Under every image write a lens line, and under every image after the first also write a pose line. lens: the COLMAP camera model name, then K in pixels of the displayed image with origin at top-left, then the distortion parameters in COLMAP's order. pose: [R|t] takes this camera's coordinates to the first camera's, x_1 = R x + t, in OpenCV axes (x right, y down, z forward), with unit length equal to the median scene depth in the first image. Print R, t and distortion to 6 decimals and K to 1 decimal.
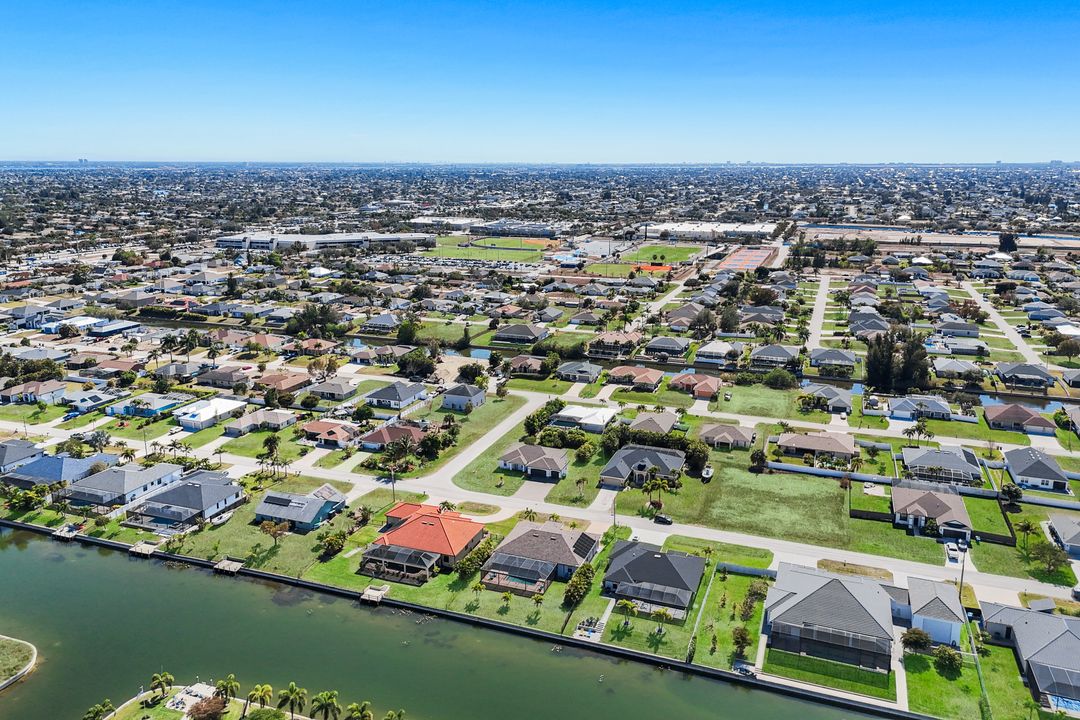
lens RADIAL K [[799.0, 0, 536.3], [0, 799.0, 310.9], [0, 0, 1]] dist [0.054870, -0.039768]
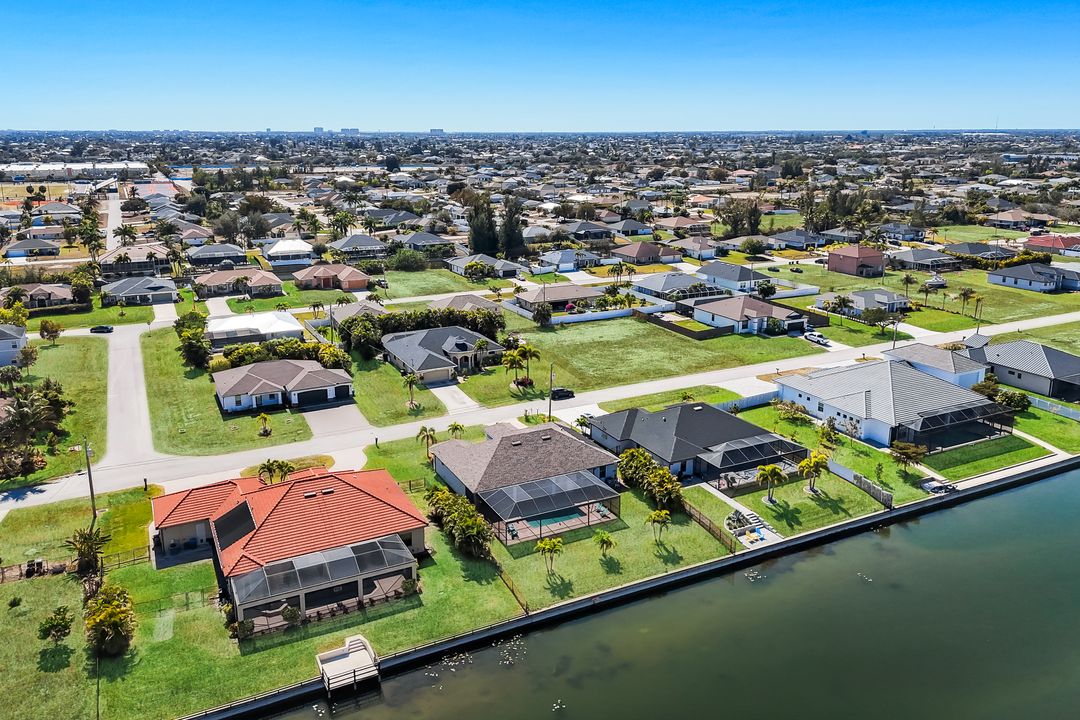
lens RADIAL K [[799.0, 0, 536.3], [0, 799.0, 310.9], [0, 0, 1]] dist [0.054870, -0.039768]
pose [[0.674674, -0.159270, 0.720727, -0.408902], [0.132437, 0.986717, 0.094076, 0.143683], [-0.726137, 0.031980, 0.686805, 0.637573]]
